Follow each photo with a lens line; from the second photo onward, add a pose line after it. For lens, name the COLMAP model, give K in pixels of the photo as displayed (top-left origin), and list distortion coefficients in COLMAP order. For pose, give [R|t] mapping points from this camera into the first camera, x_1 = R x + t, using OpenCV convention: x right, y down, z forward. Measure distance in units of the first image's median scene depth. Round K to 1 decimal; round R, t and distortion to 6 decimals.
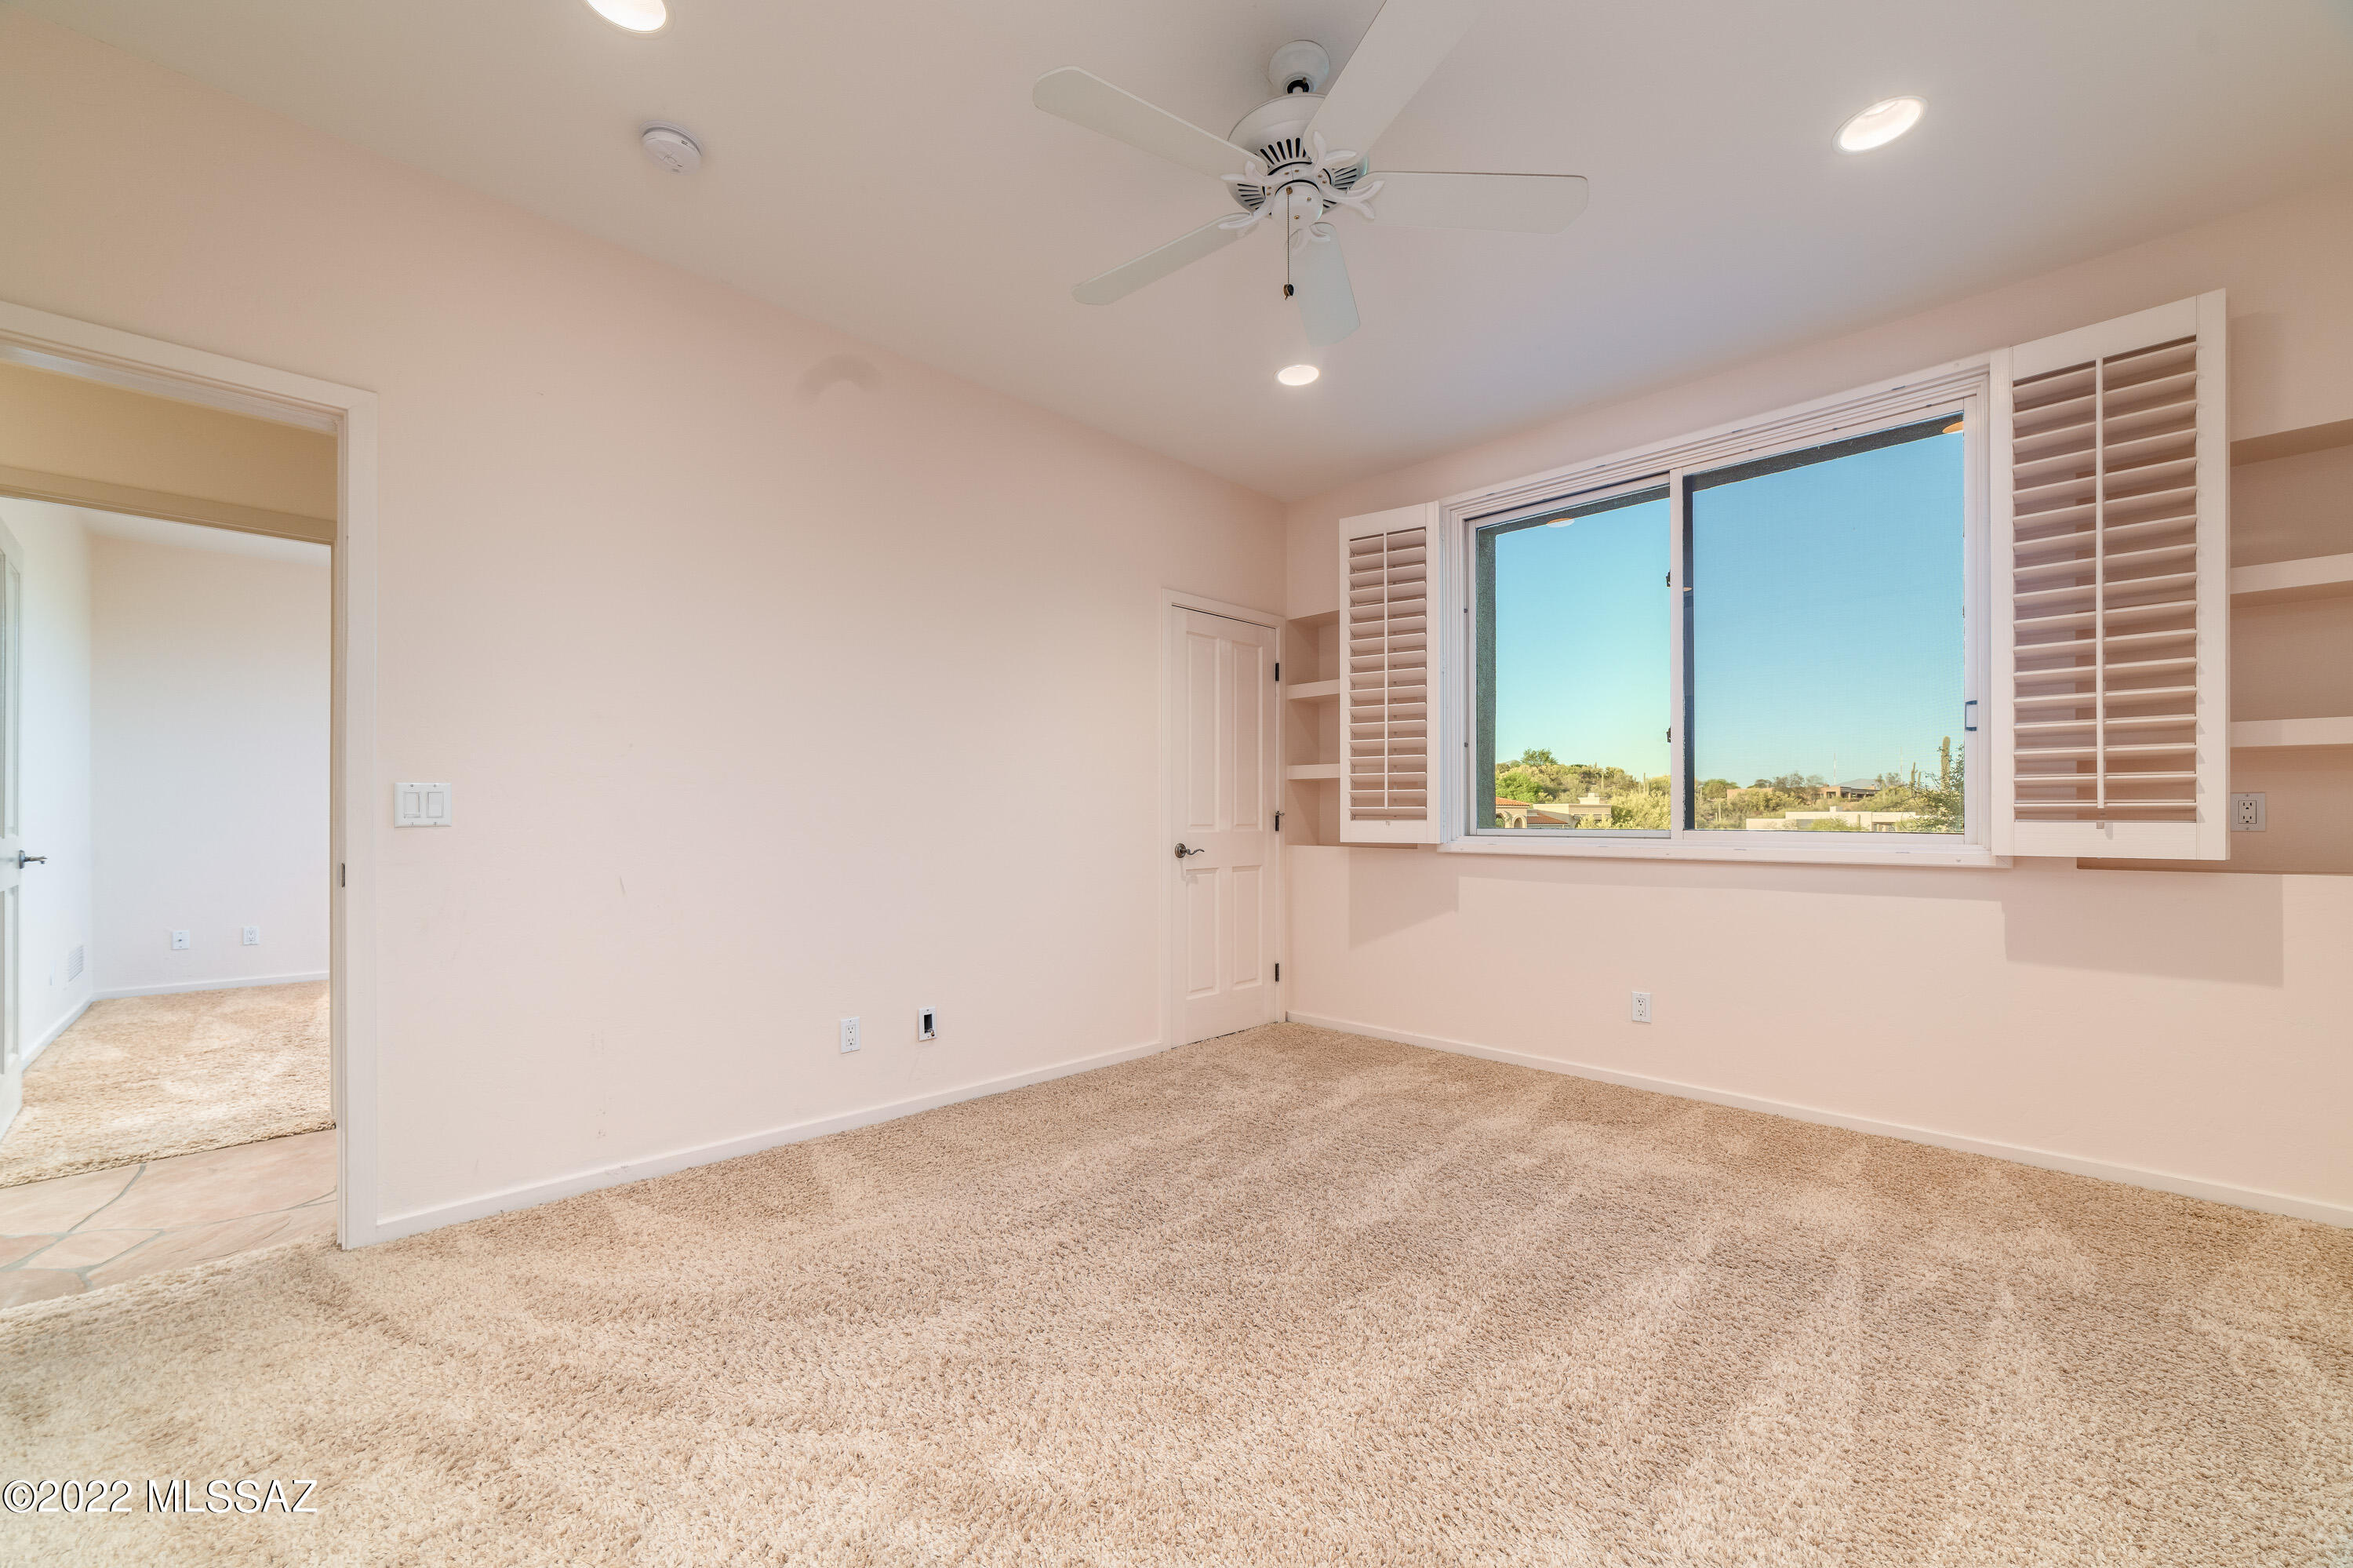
lens RADIAL K [[911.3, 0, 1178.1], [0, 911.3, 804.9], [0, 0, 1]] dist [0.010364, 0.000502]
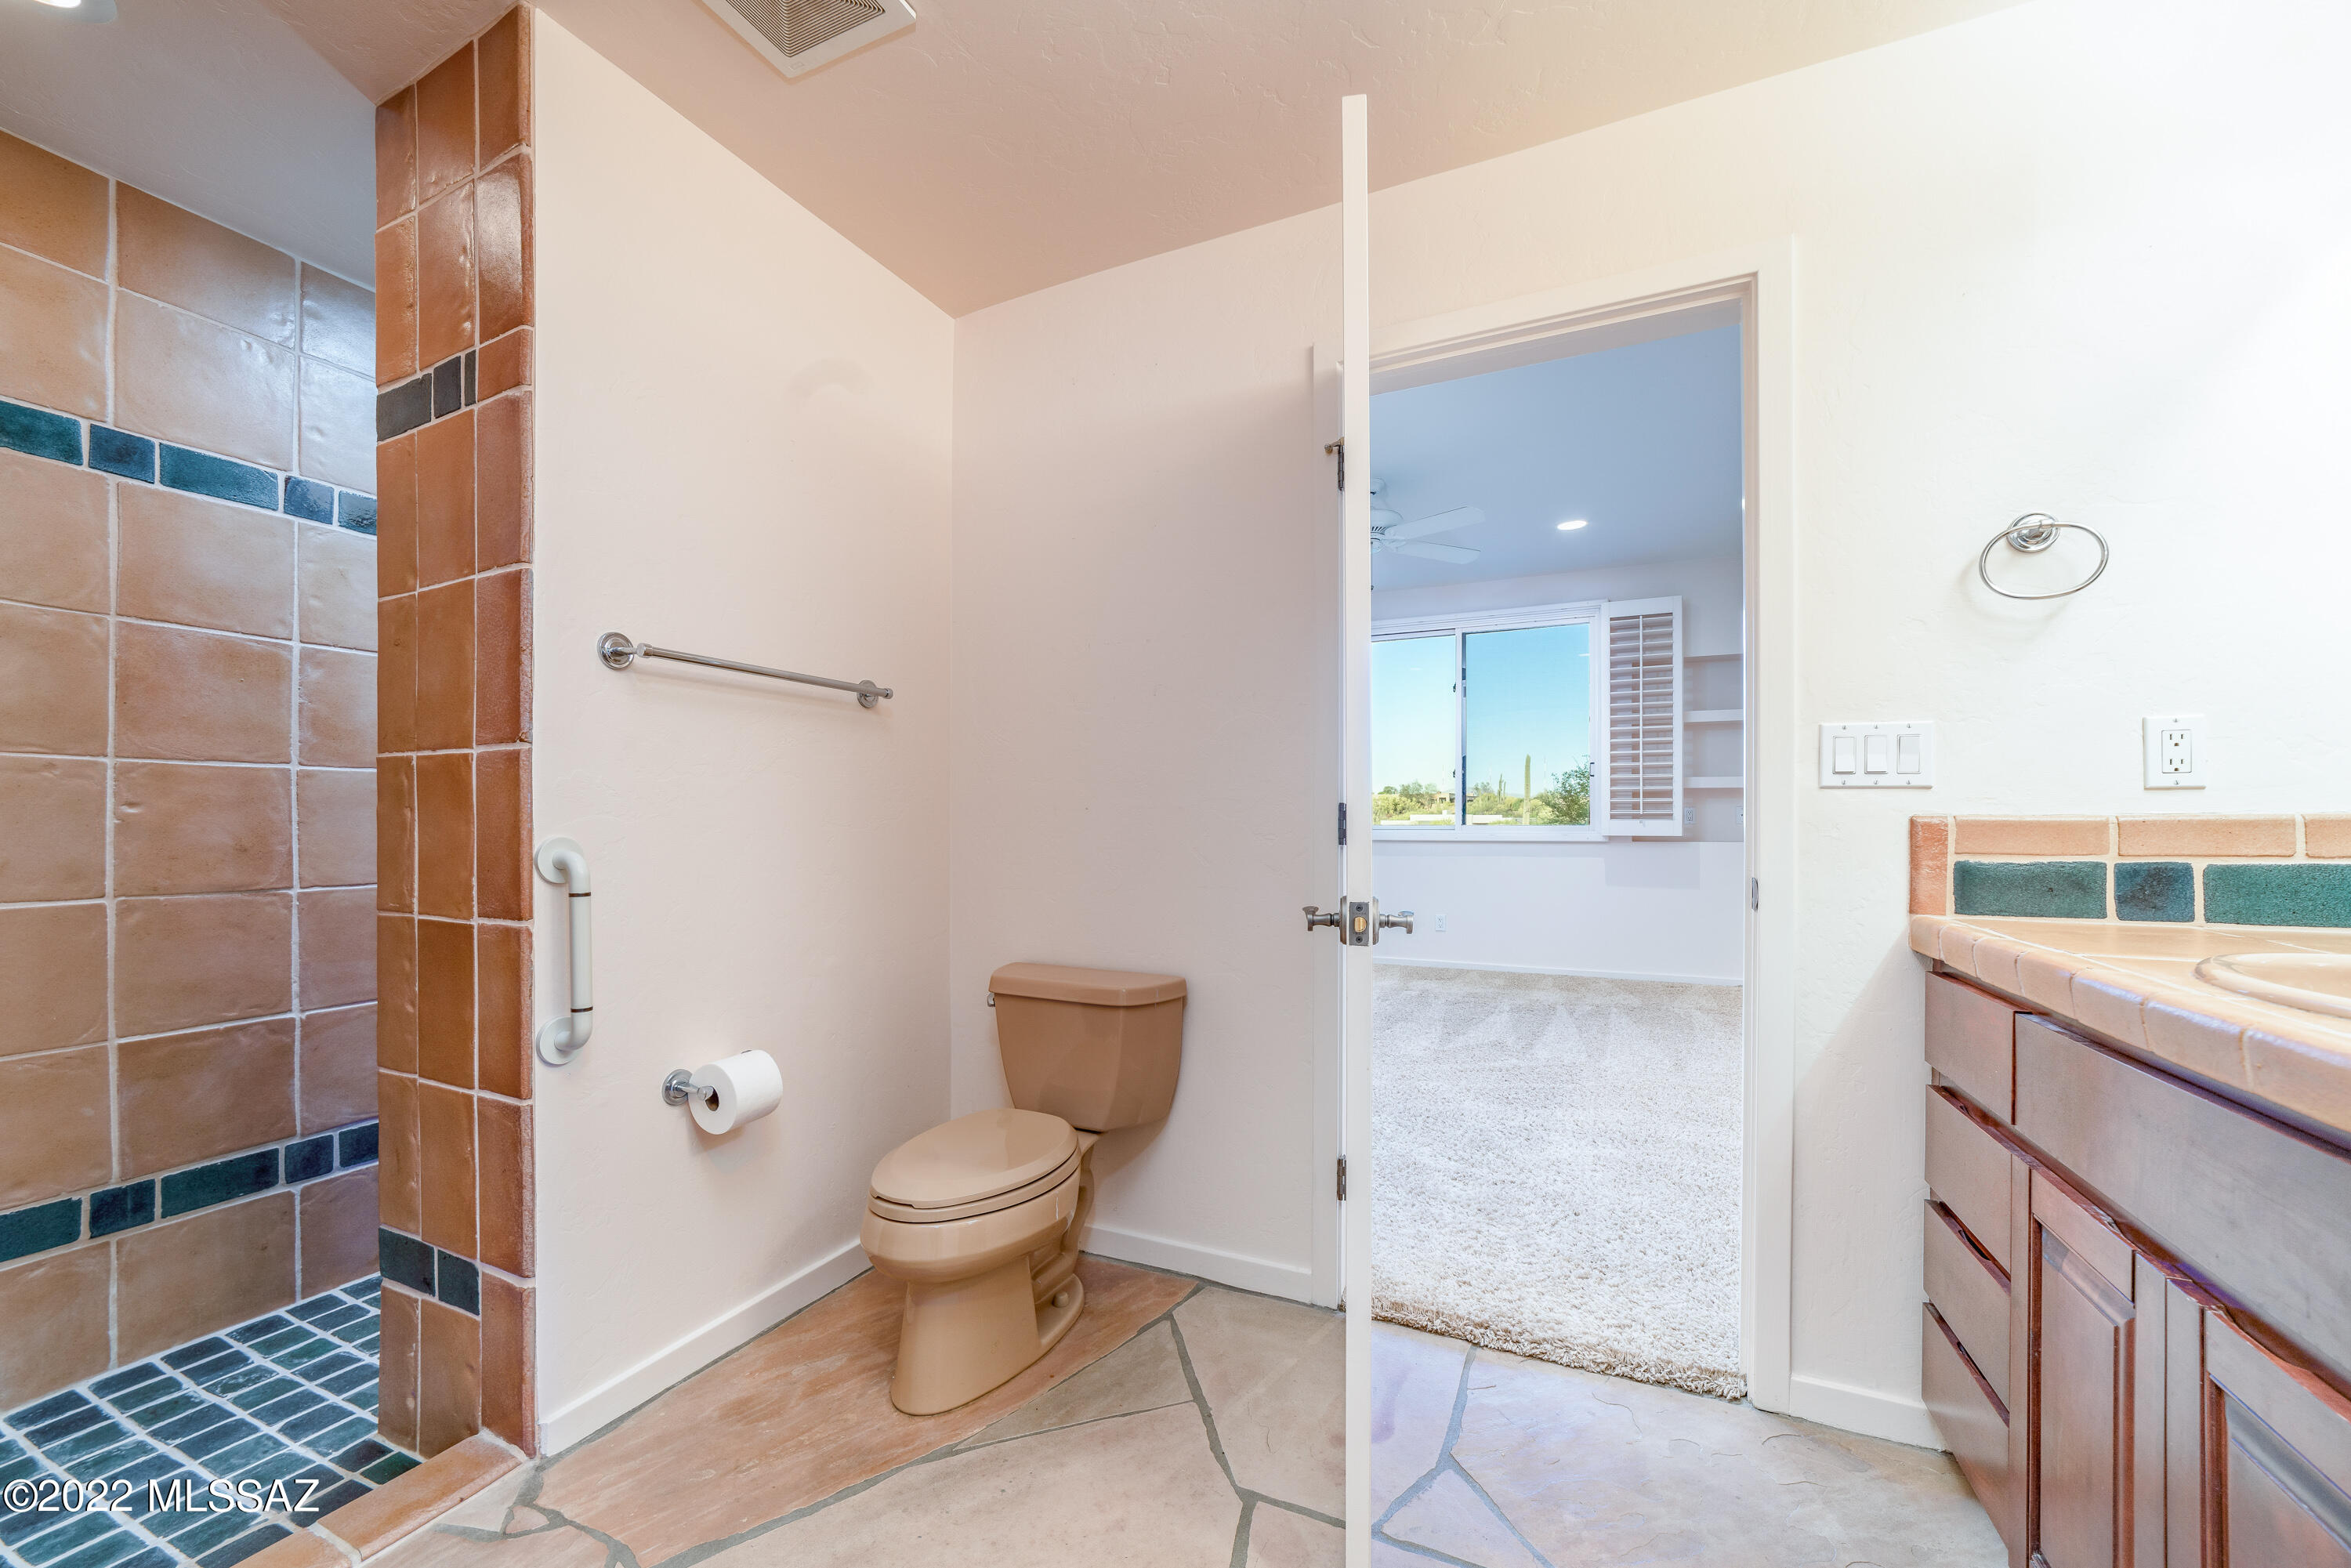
lens RADIAL K [[910.5, 0, 1179.6], [0, 910.5, 803.6], [0, 0, 1]] dist [0.010364, 0.000502]
pose [[0.942943, 0.007130, 0.332878, -0.800450], [-0.006186, 0.999973, -0.003896, -0.004878], [-0.332897, 0.001614, 0.942962, -0.725436]]
